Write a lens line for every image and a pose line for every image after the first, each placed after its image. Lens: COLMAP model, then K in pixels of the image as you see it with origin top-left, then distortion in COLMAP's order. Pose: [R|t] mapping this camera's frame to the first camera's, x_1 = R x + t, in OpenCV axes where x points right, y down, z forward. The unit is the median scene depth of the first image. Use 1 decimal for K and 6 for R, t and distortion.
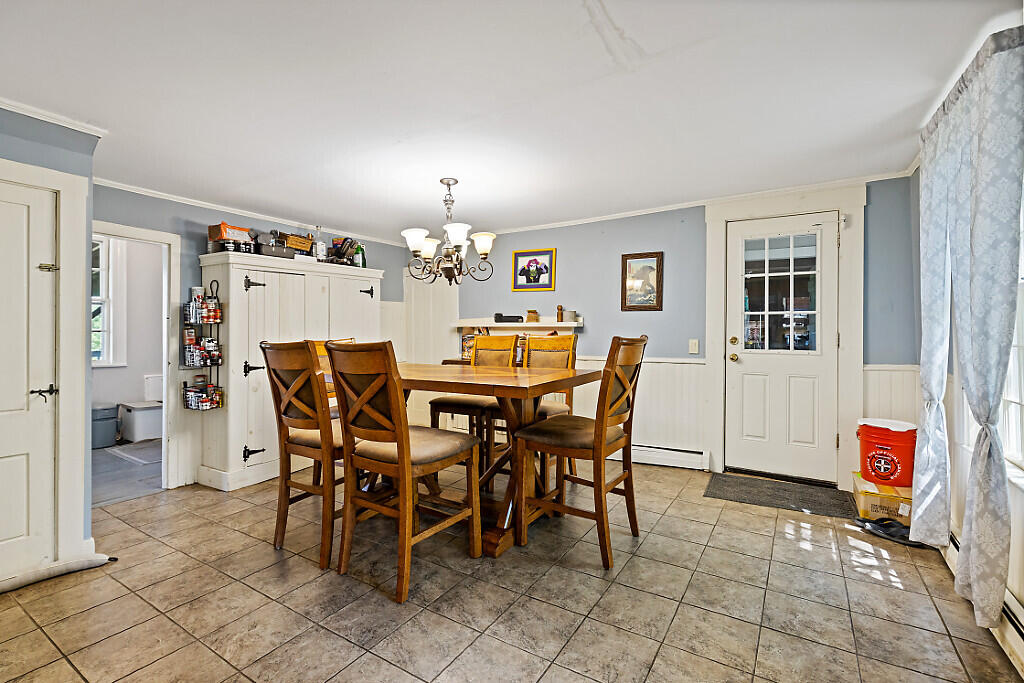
lens RADIAL K [[470.8, 0, 510.0], [0, 470.8, 333.4], [0, 0, 1]] dist [-0.000524, 0.000045]
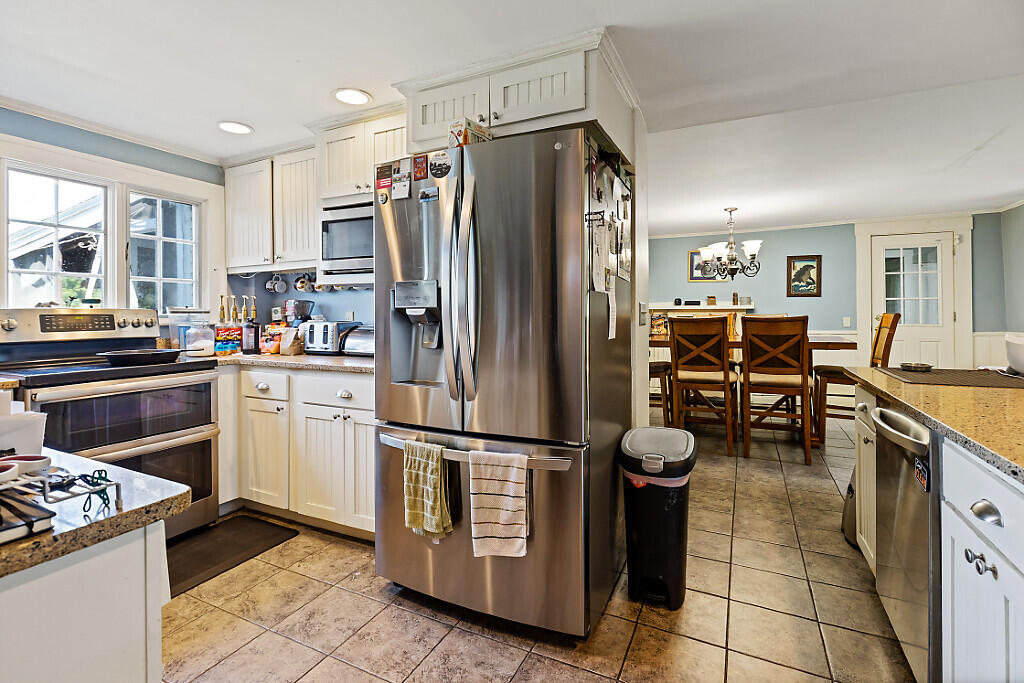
lens RADIAL K [[470.8, 0, 514.5], [0, 470.8, 318.2], [0, 0, 1]] dist [-0.000524, 0.000045]
pose [[0.993501, -0.000063, 0.113825, -0.670775], [0.000103, 1.000000, -0.000347, 0.013399], [-0.113825, 0.000356, 0.993501, -0.262417]]
